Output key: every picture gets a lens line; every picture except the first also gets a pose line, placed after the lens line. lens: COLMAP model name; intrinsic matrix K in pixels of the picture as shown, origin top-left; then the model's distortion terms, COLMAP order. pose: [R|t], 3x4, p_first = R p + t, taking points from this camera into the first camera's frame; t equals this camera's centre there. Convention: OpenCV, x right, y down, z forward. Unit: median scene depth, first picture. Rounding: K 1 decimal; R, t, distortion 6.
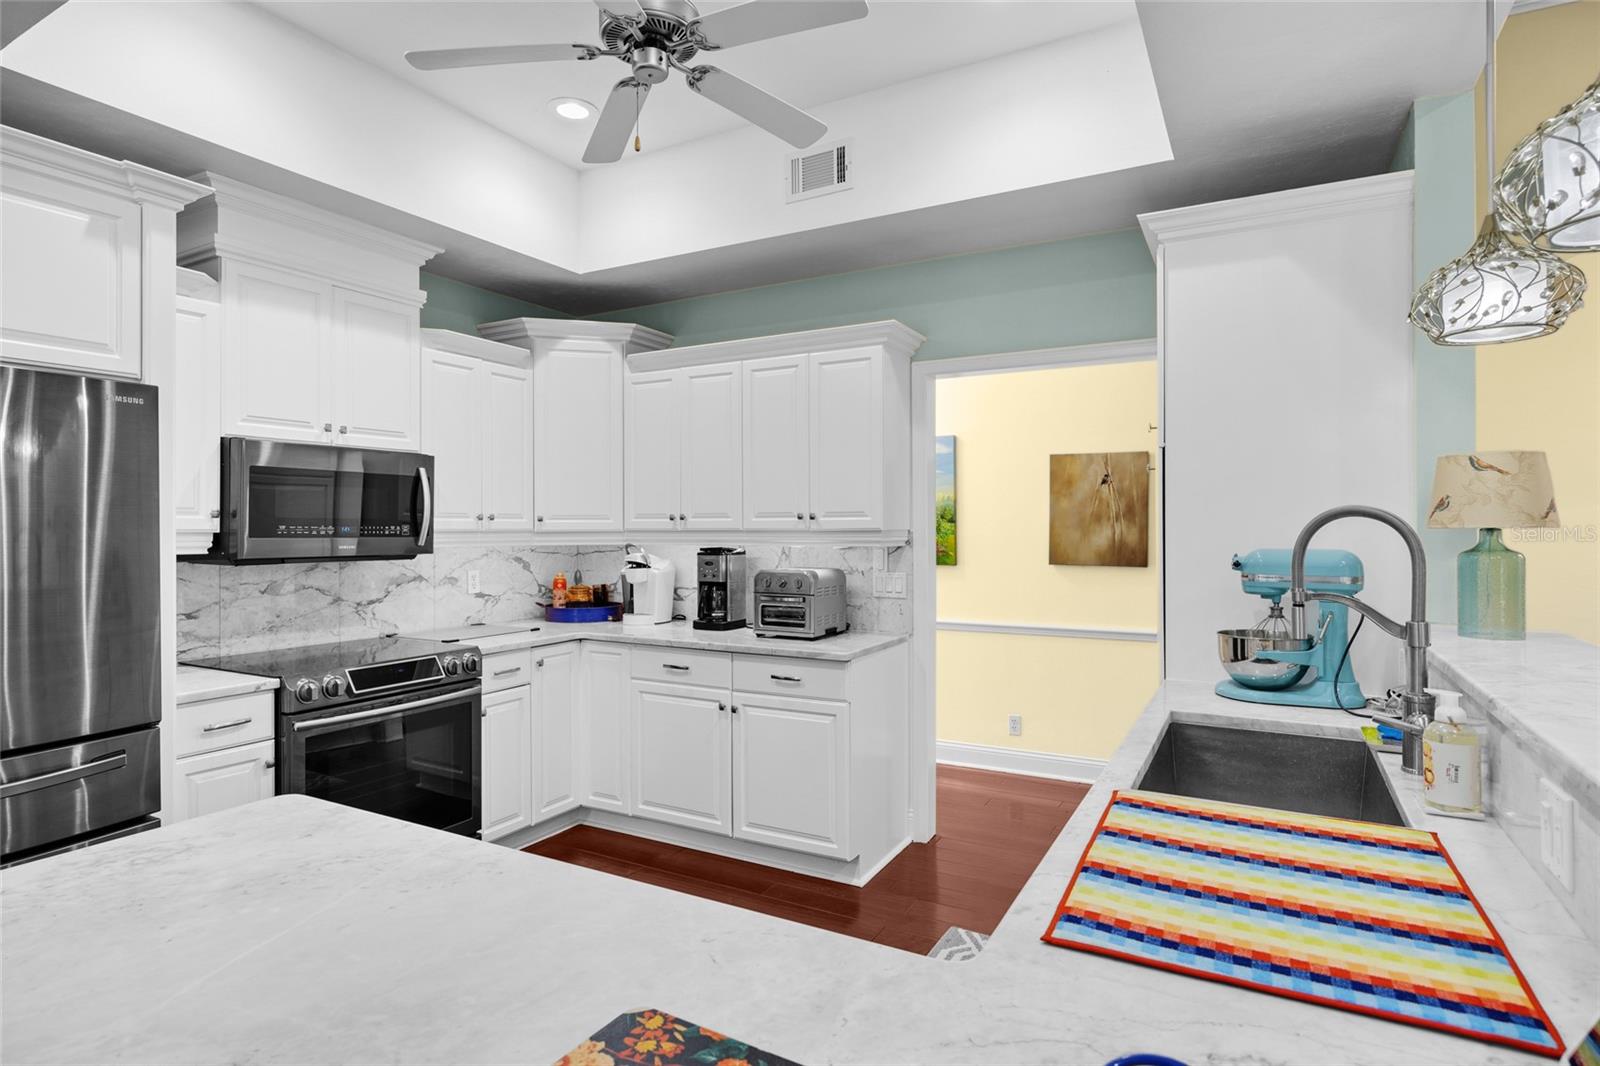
lens RADIAL K [[842.3, 0, 791.7], [0, 842.3, 527.2], [0, 0, 1]] dist [-0.004546, -0.000017]
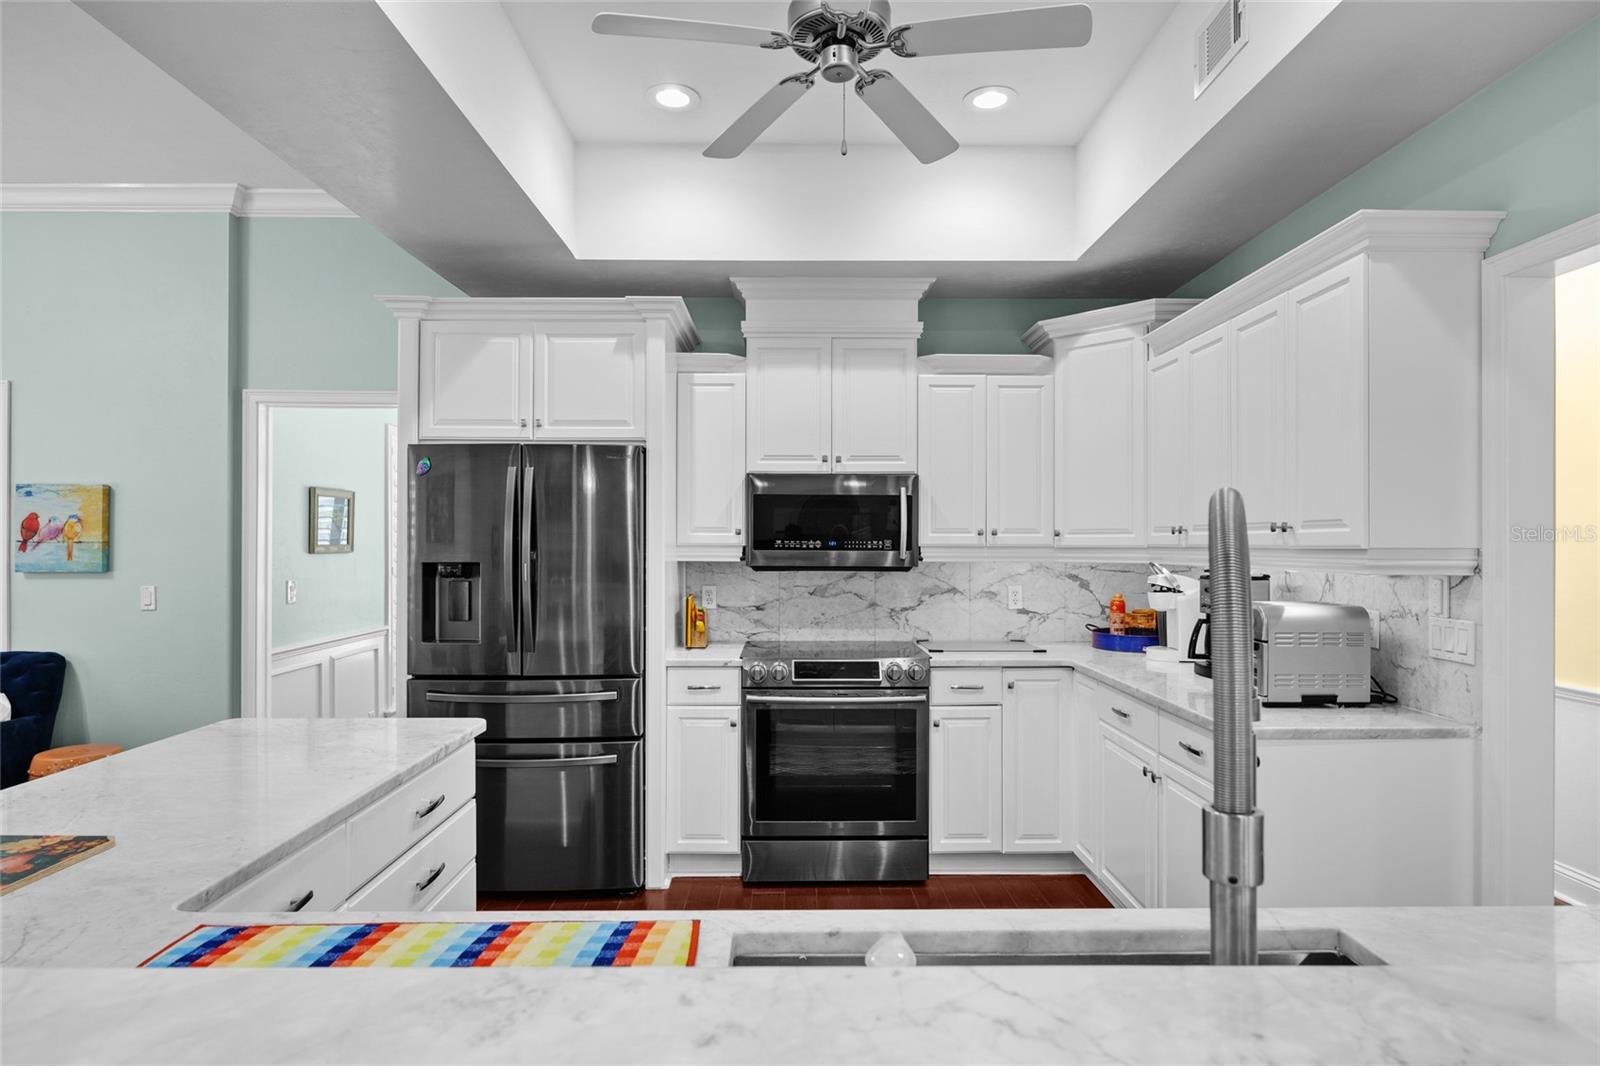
lens RADIAL K [[879.4, 0, 798.5], [0, 879.4, 541.5], [0, 0, 1]] dist [-0.003538, -0.002778]
pose [[0.502030, 0.001490, -0.864849, 0.457533], [-0.002547, 0.999997, 0.000244, -0.000593], [0.864846, 0.002080, 0.502032, 0.305528]]
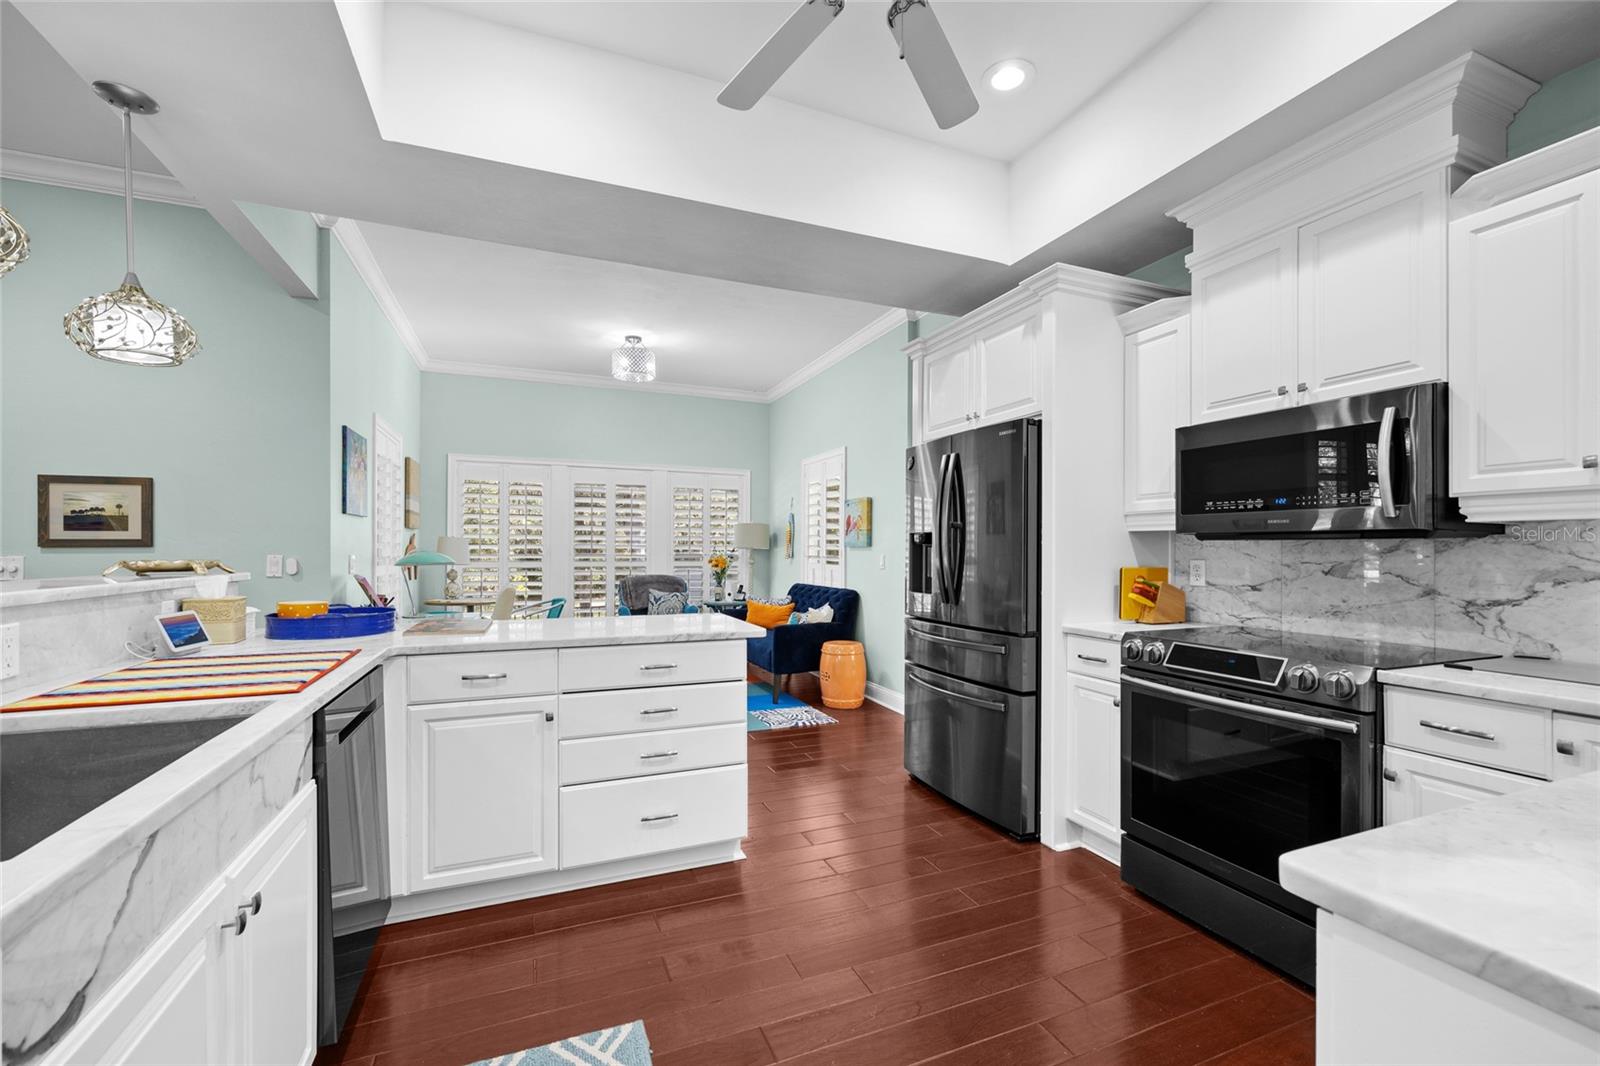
lens RADIAL K [[651.6, 0, 792.8], [0, 651.6, 547.8], [0, 0, 1]] dist [0.000739, -0.000343]
pose [[-0.620397, -0.002774, -0.784283, 0.294380], [-0.004004, 0.999992, -0.000369, 0.048091], [0.784278, 0.002912, -0.620403, 0.917143]]
